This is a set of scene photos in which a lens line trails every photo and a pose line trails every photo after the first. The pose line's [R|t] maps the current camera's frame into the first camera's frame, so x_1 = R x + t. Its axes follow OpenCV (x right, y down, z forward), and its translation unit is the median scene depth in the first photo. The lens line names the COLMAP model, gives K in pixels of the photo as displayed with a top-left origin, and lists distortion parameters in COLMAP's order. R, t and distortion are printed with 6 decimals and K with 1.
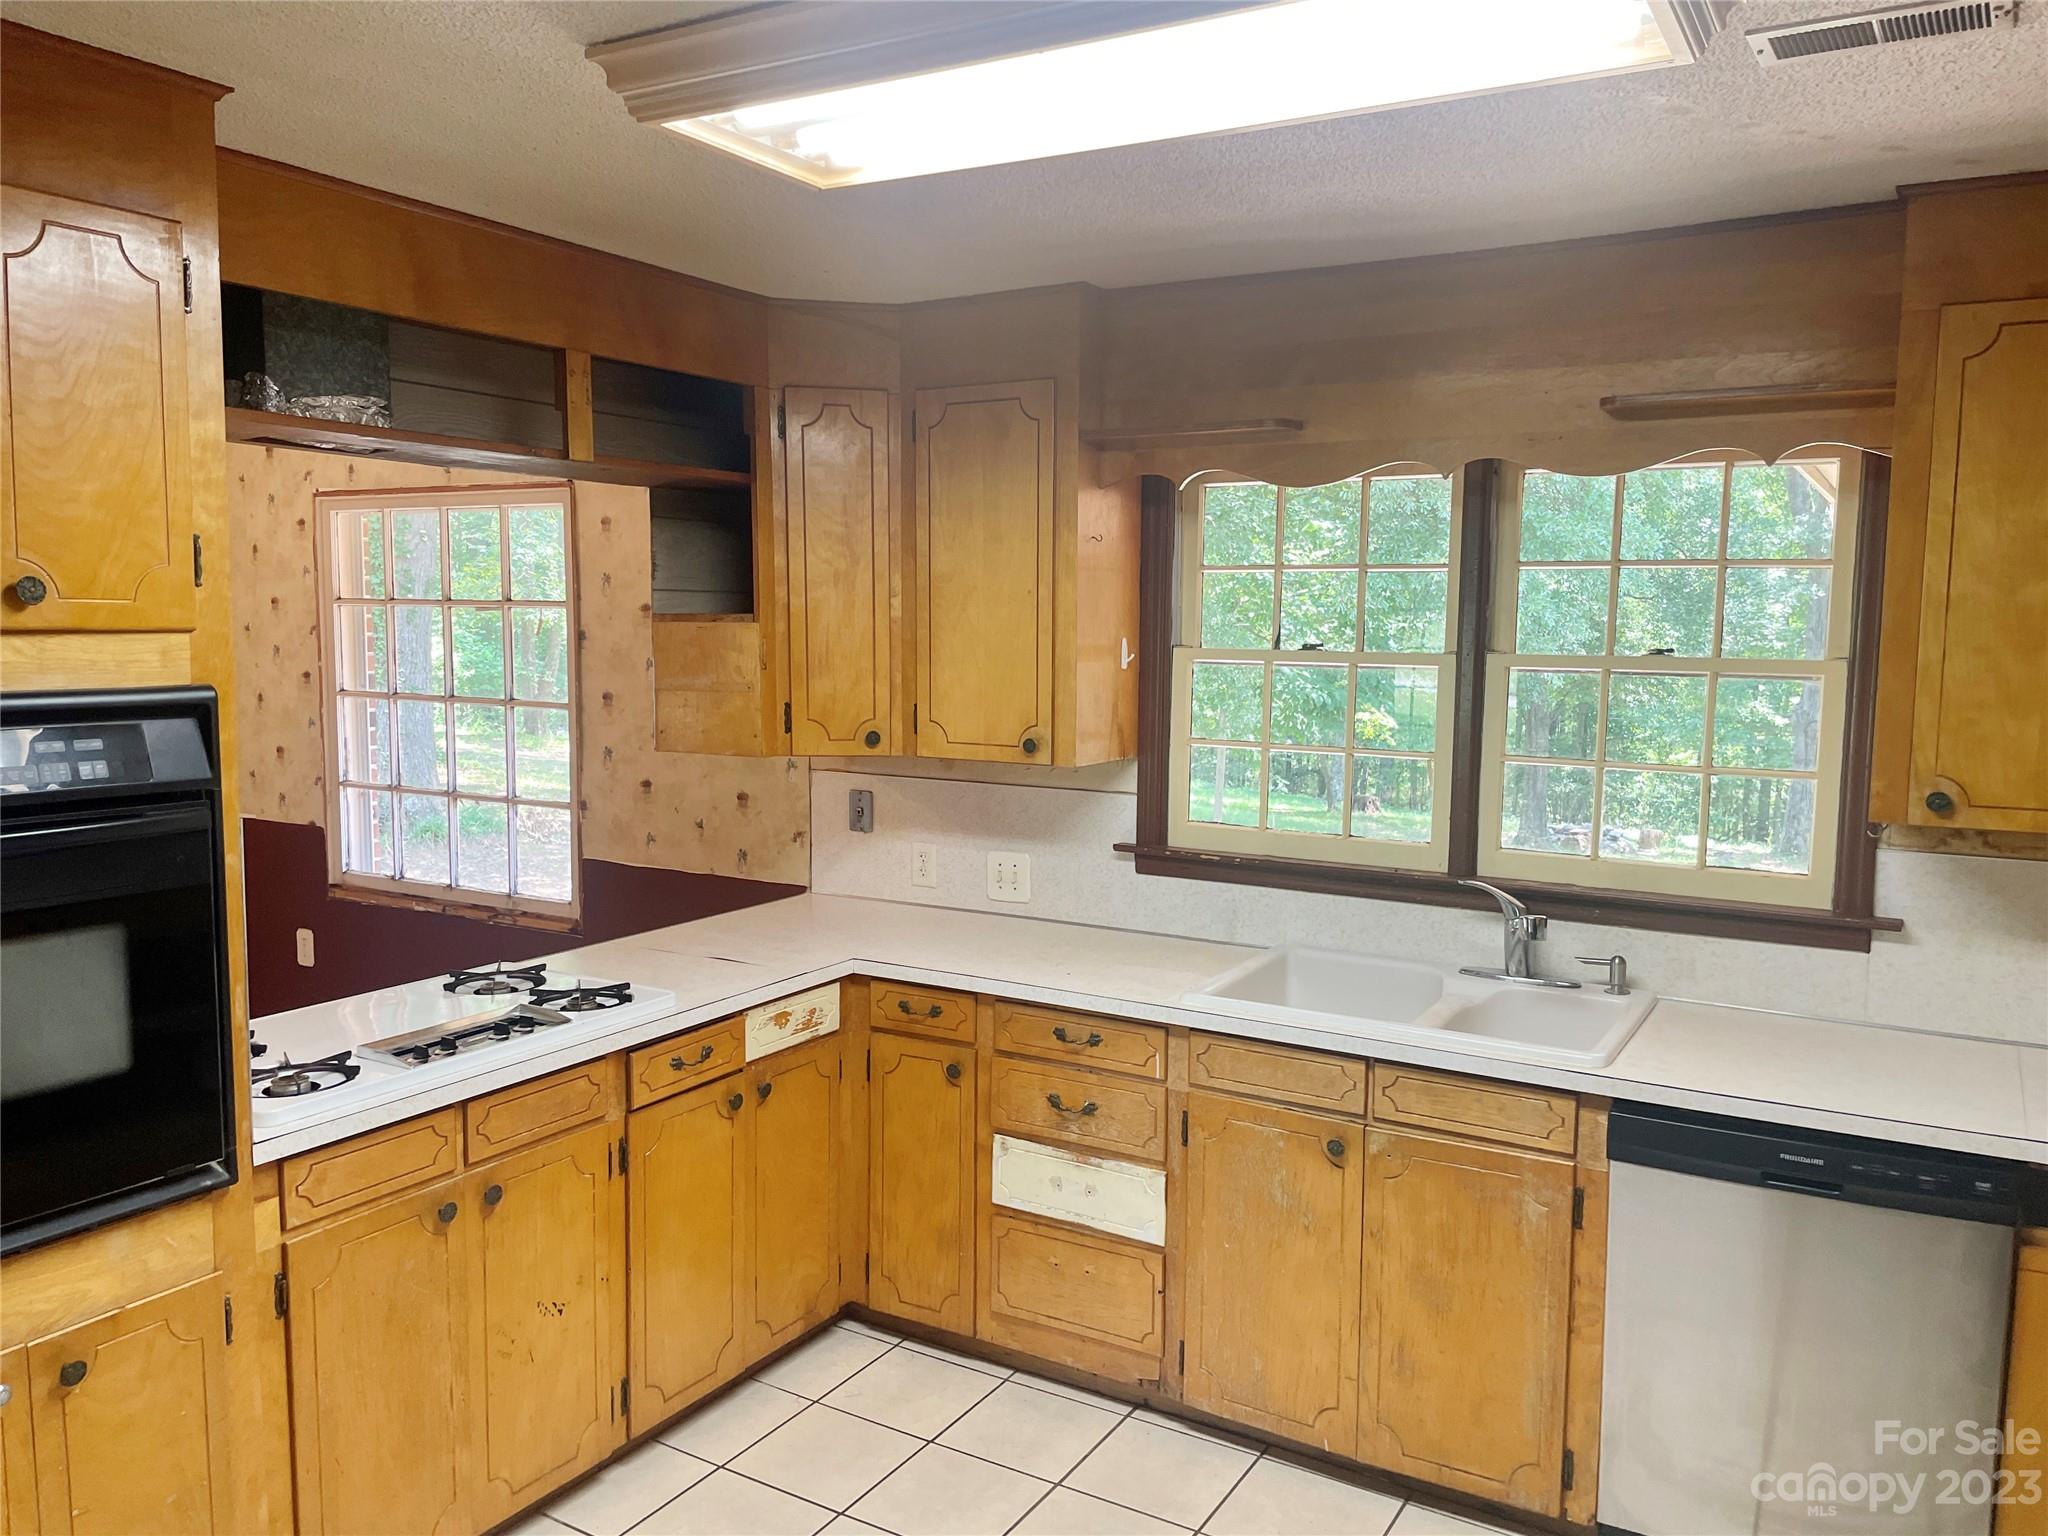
lens RADIAL K [[1536.0, 0, 1017.0], [0, 1536.0, 772.5], [0, 0, 1]] dist [0.083964, -0.103419]
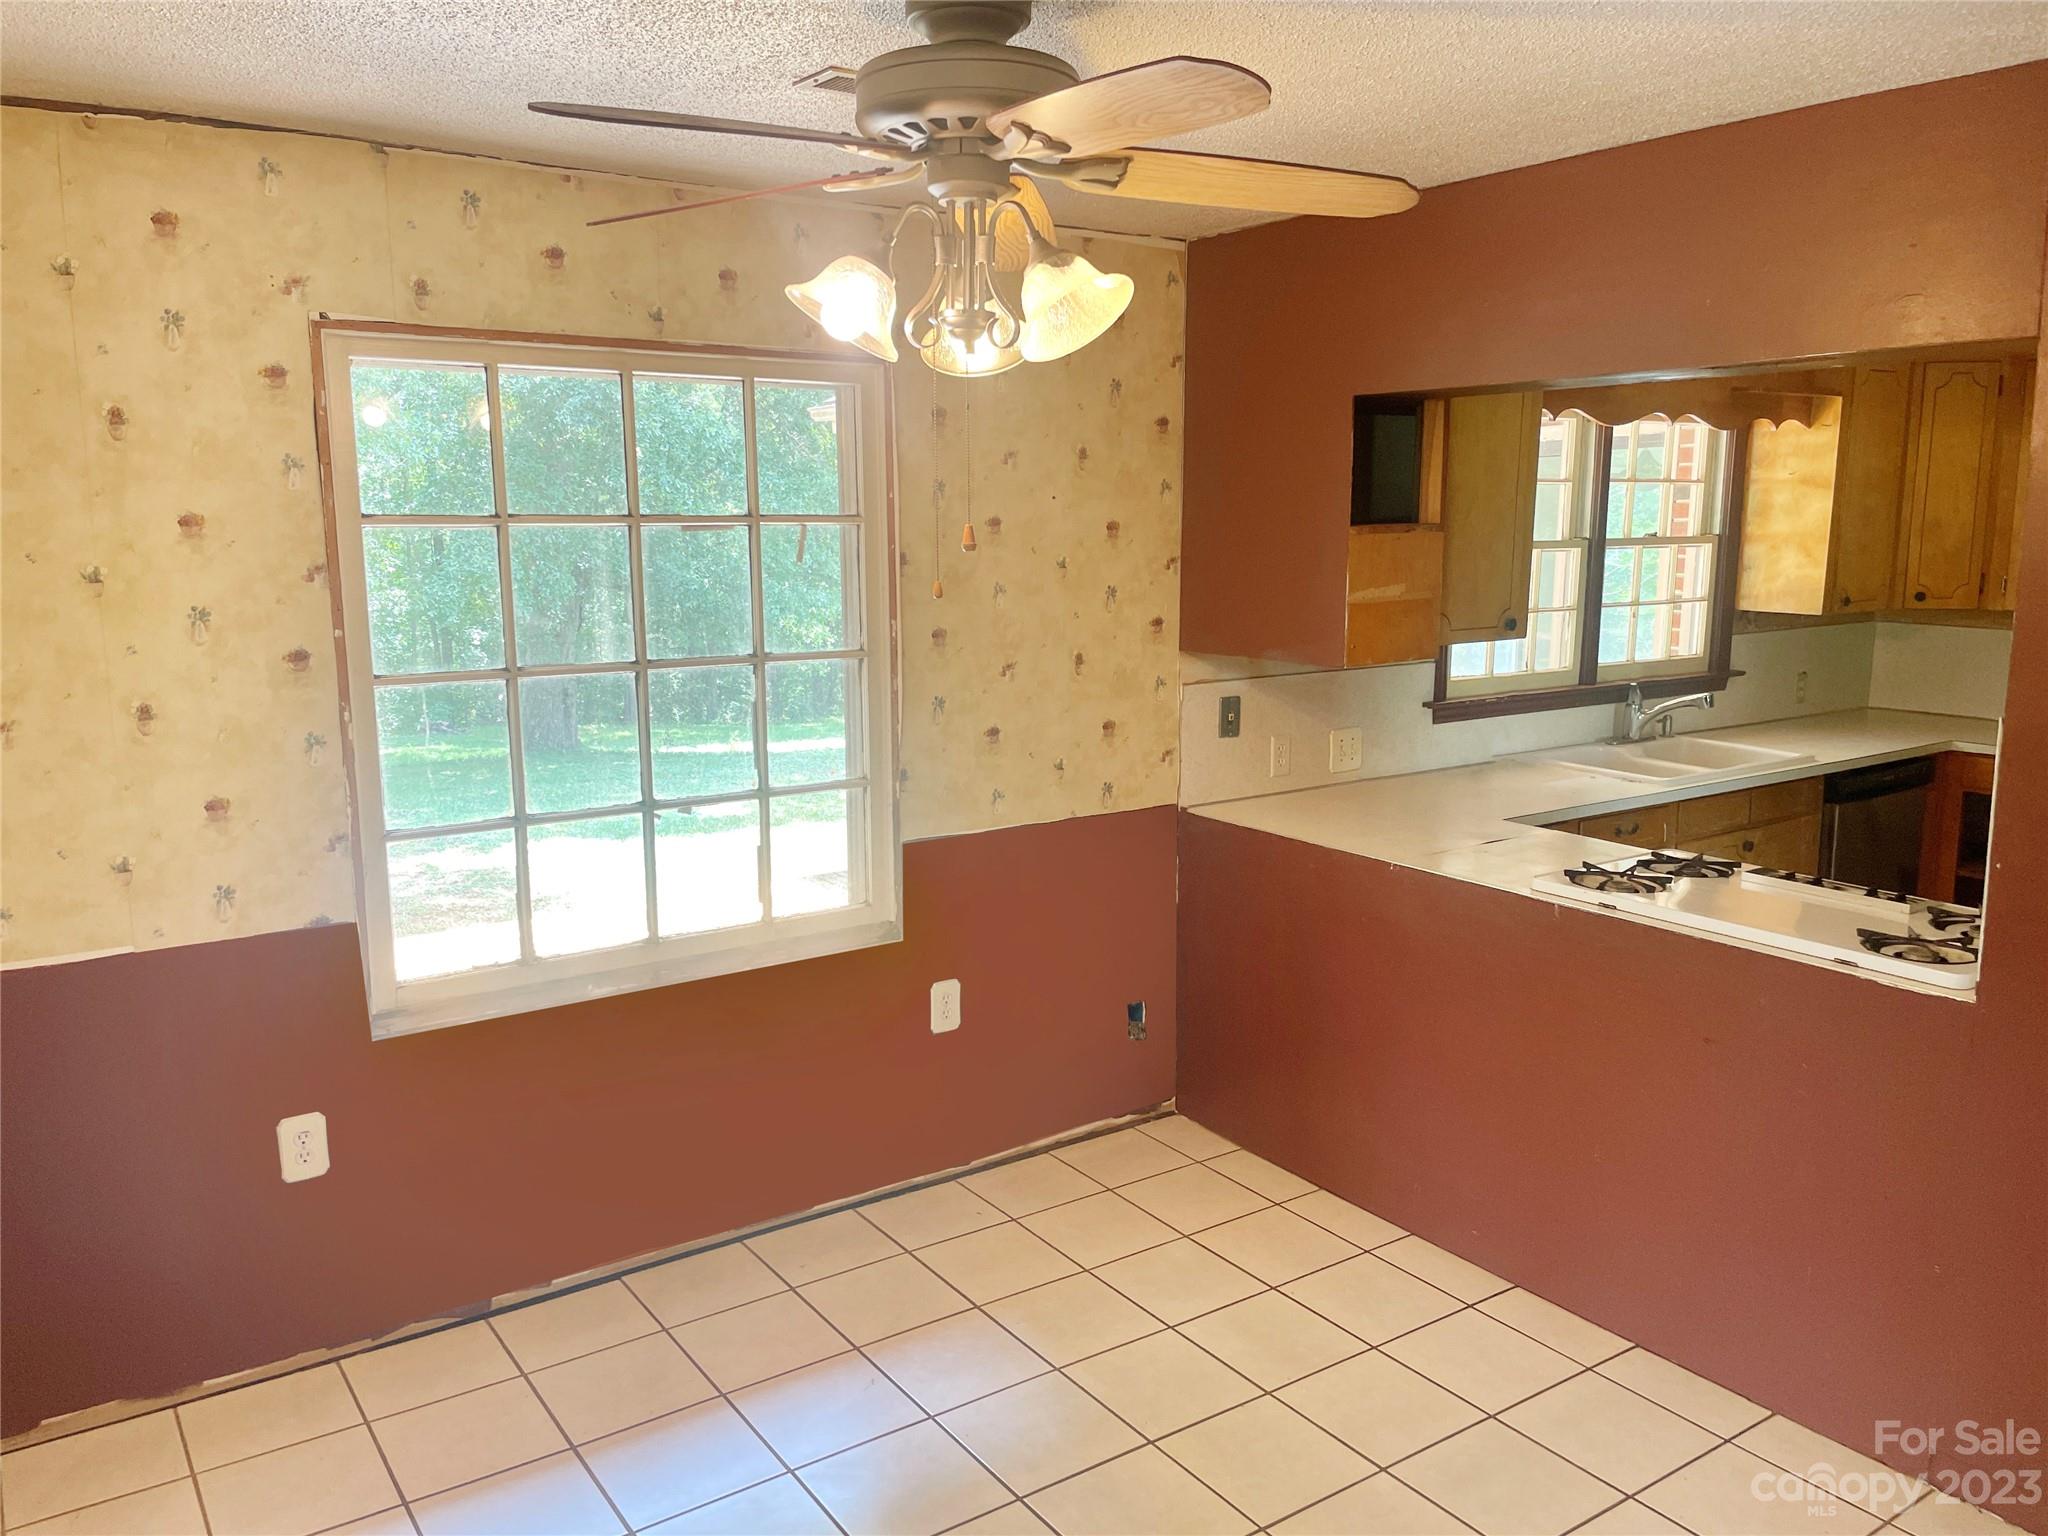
lens RADIAL K [[1561.8, 0, 1030.5], [0, 1561.8, 768.6], [0, 0, 1]] dist [0.123068, -0.201758]
pose [[0.407429, -0.162574, 0.898650, -1.288349], [0.098905, 0.986094, 0.133552, -0.109322], [-0.907865, 0.034467, 0.417843, 0.801803]]
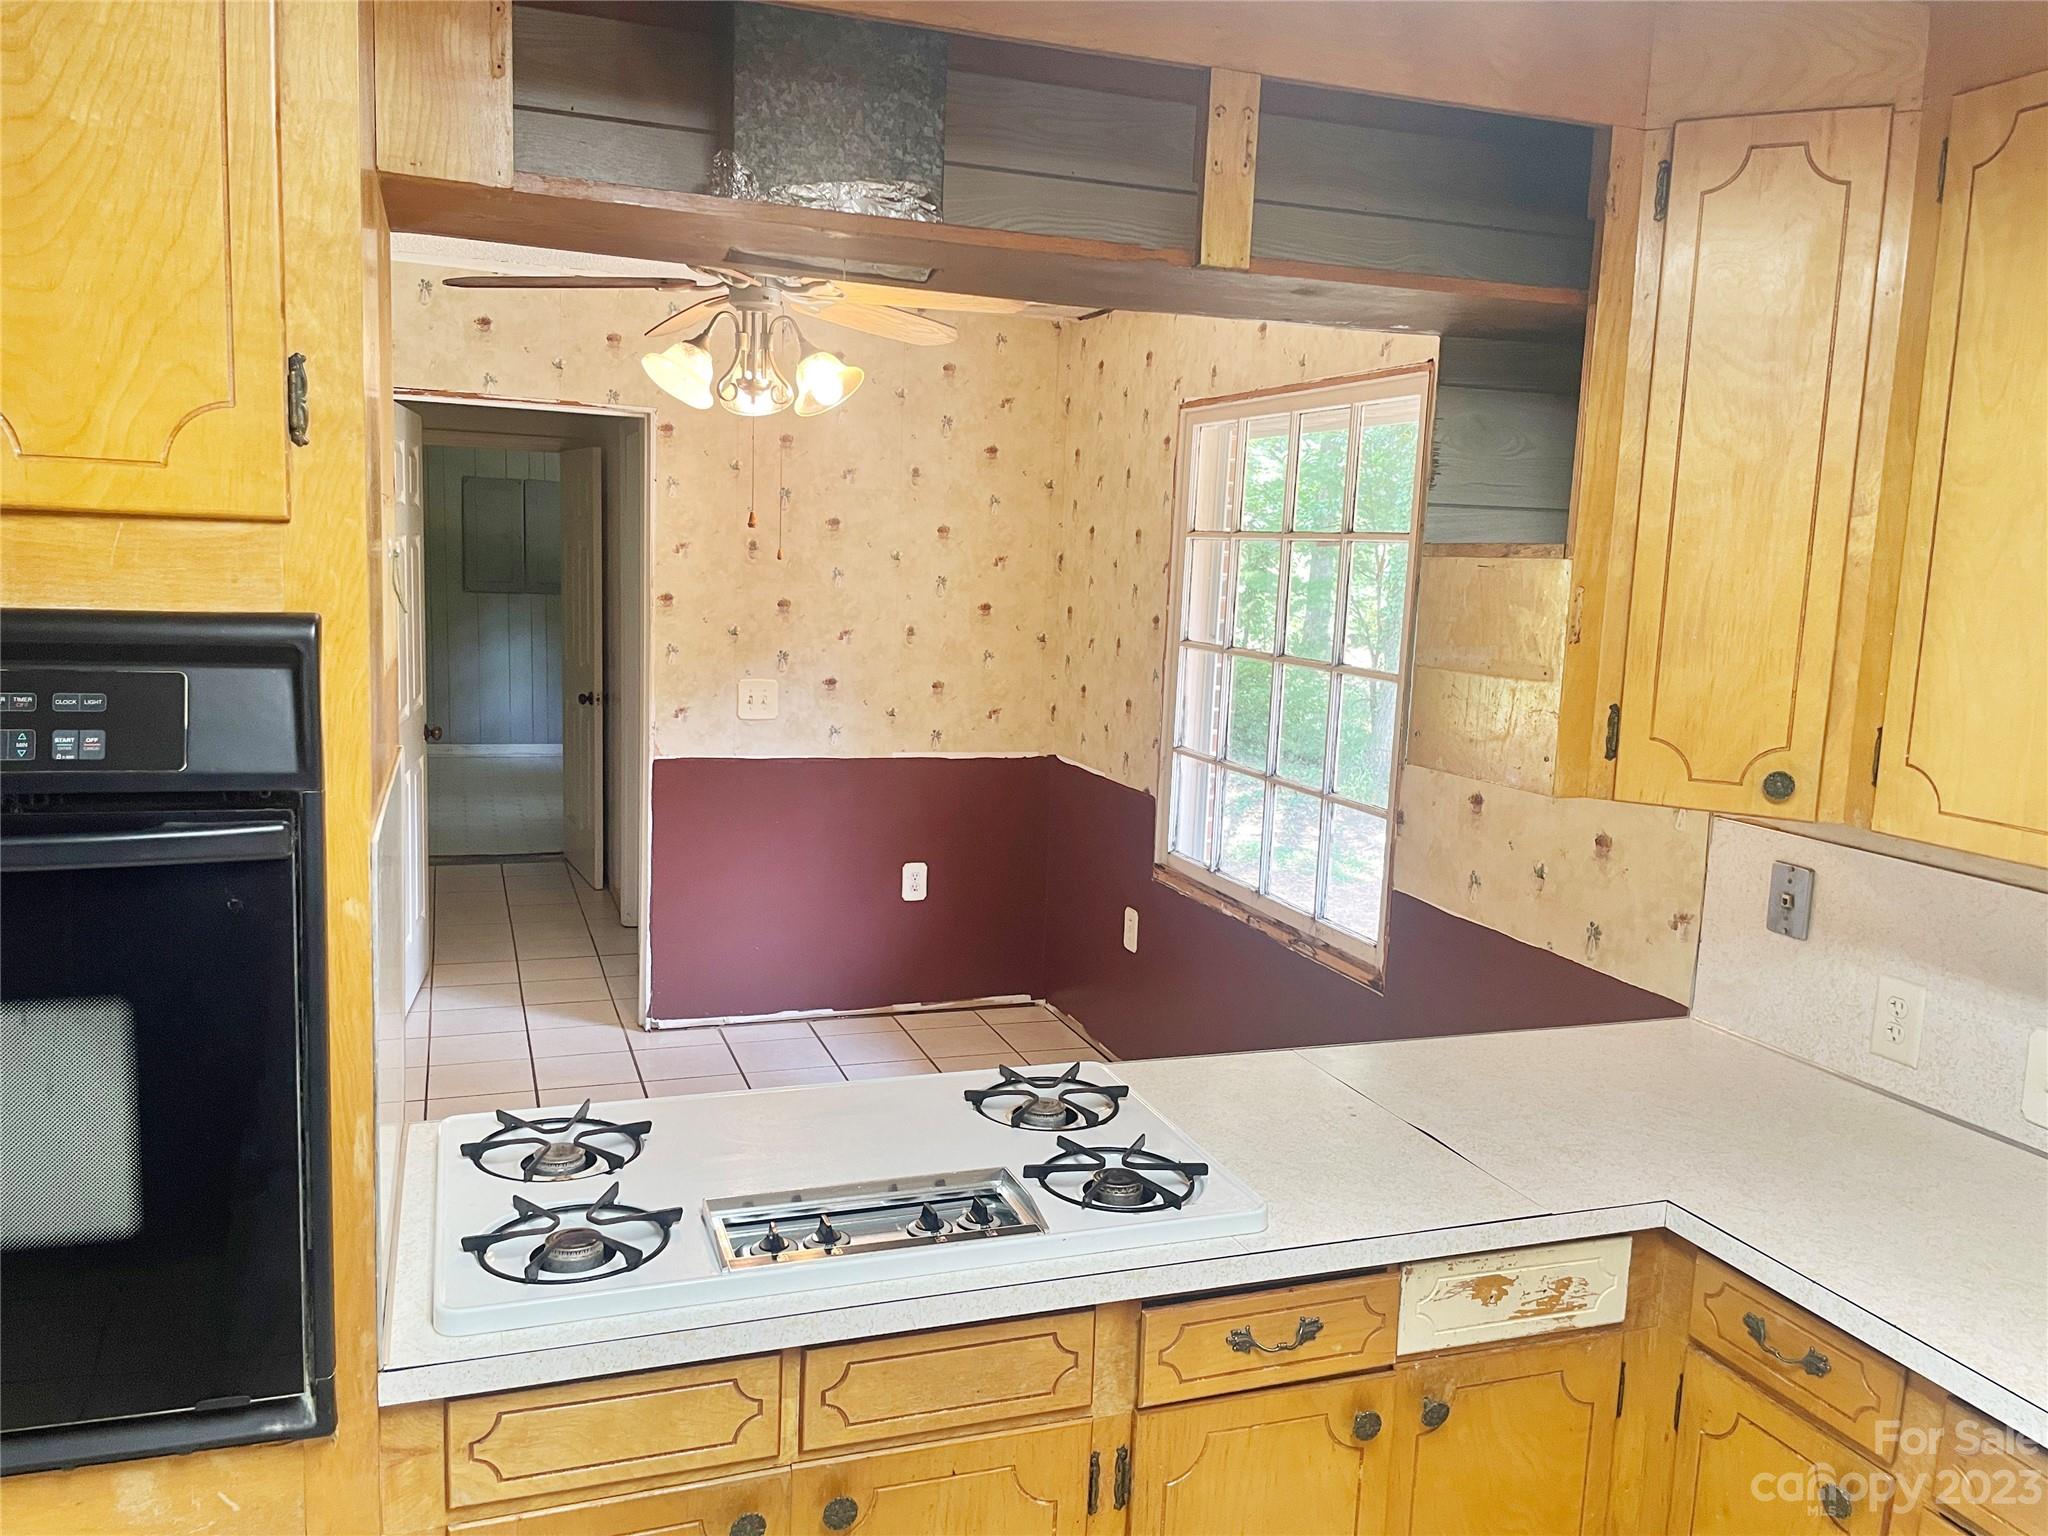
lens RADIAL K [[1536.0, 0, 1017.0], [0, 1536.0, 772.5], [0, 0, 1]] dist [0.083964, -0.103419]
pose [[0.774421, 0.112330, -0.622619, 0.036102], [-0.094787, 0.993605, 0.061364, -0.035452], [0.625530, 0.011495, 0.780115, 0.431313]]
